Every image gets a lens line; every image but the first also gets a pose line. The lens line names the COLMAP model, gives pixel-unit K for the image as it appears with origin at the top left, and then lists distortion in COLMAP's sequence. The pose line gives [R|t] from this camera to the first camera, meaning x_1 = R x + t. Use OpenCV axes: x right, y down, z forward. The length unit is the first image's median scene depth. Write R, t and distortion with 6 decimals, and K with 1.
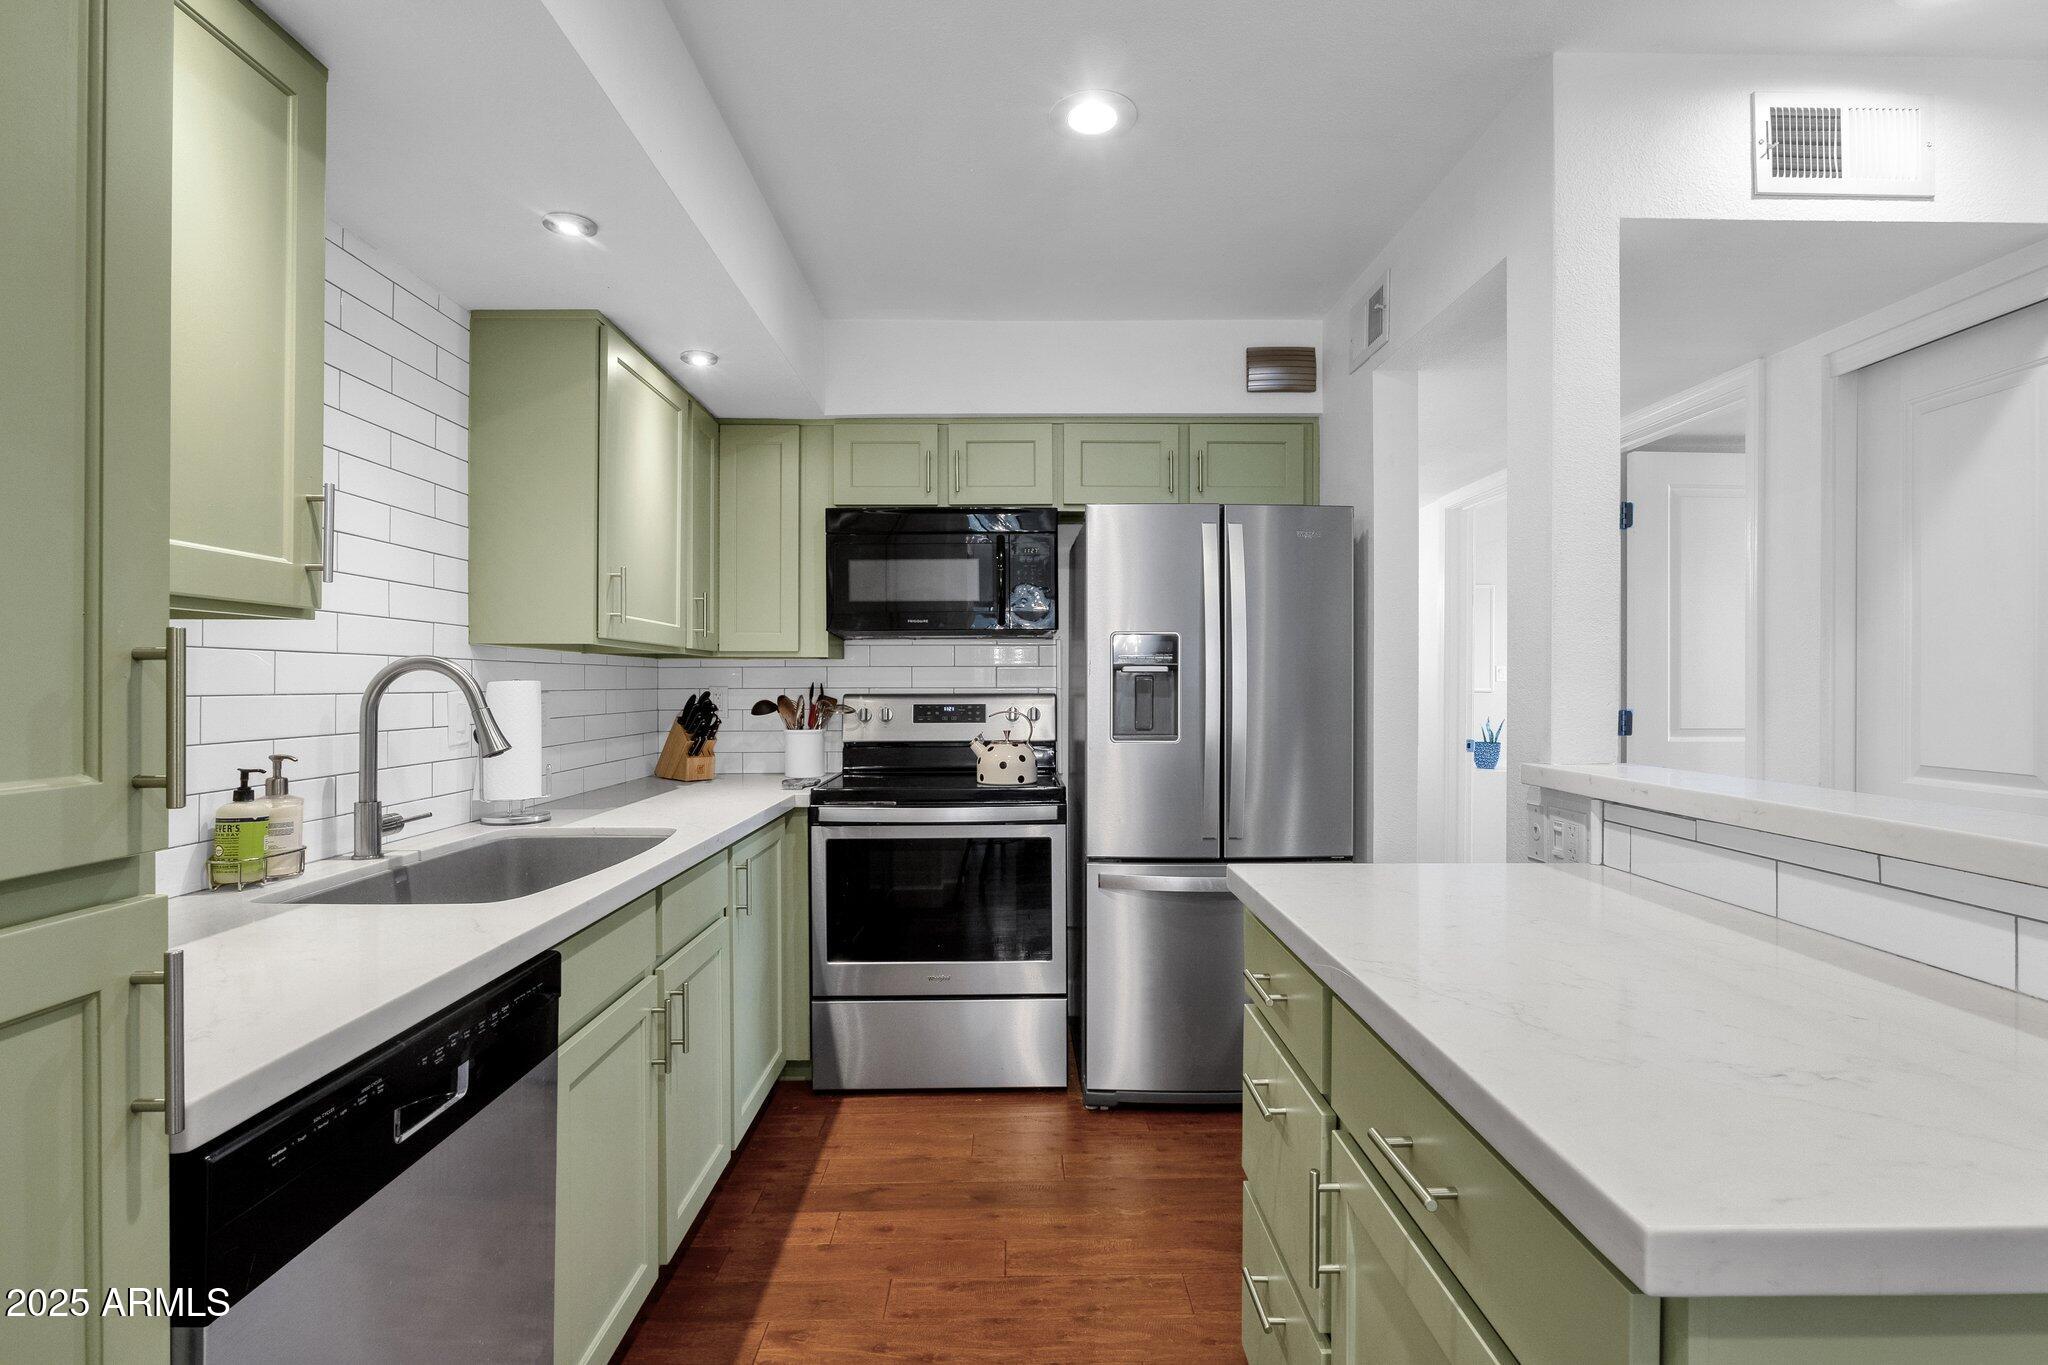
lens RADIAL K [[957.8, 0, 1024.0], [0, 957.8, 682.5], [0, 0, 1]] dist [-0.002657, 0.000048]
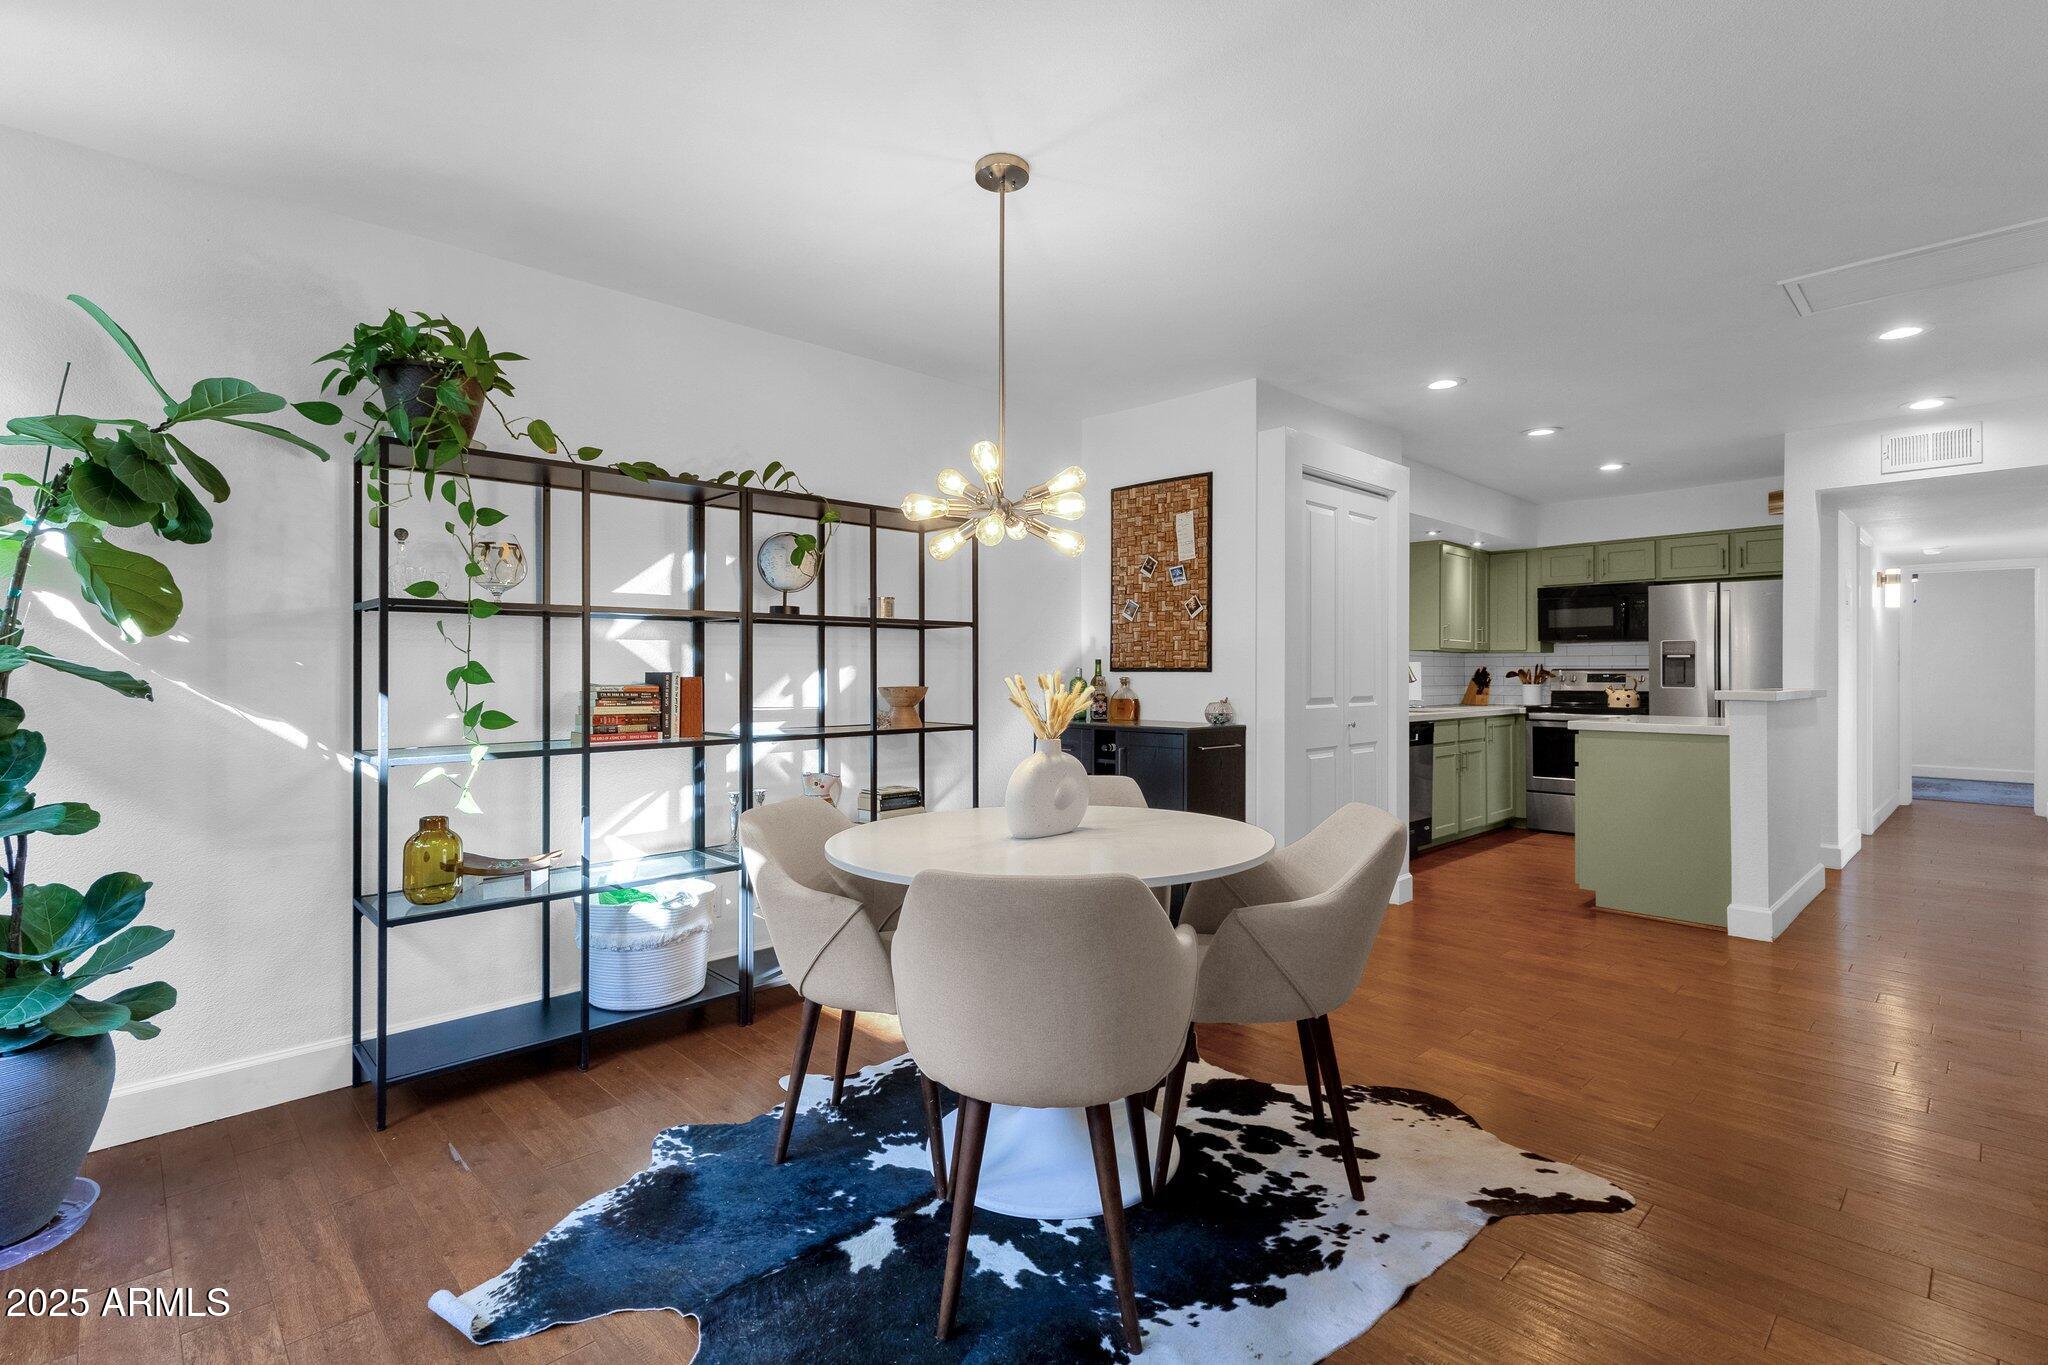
lens RADIAL K [[952.0, 0, 1026.9], [0, 952.0, 672.9], [0, 0, 1]] dist [0.001956, 0.000029]
pose [[0.686184, 0.002451, -0.727424, 0.747304], [-0.002038, 0.999997, 0.001446, 0.027381], [0.727425, 0.000490, 0.686187, -1.778218]]
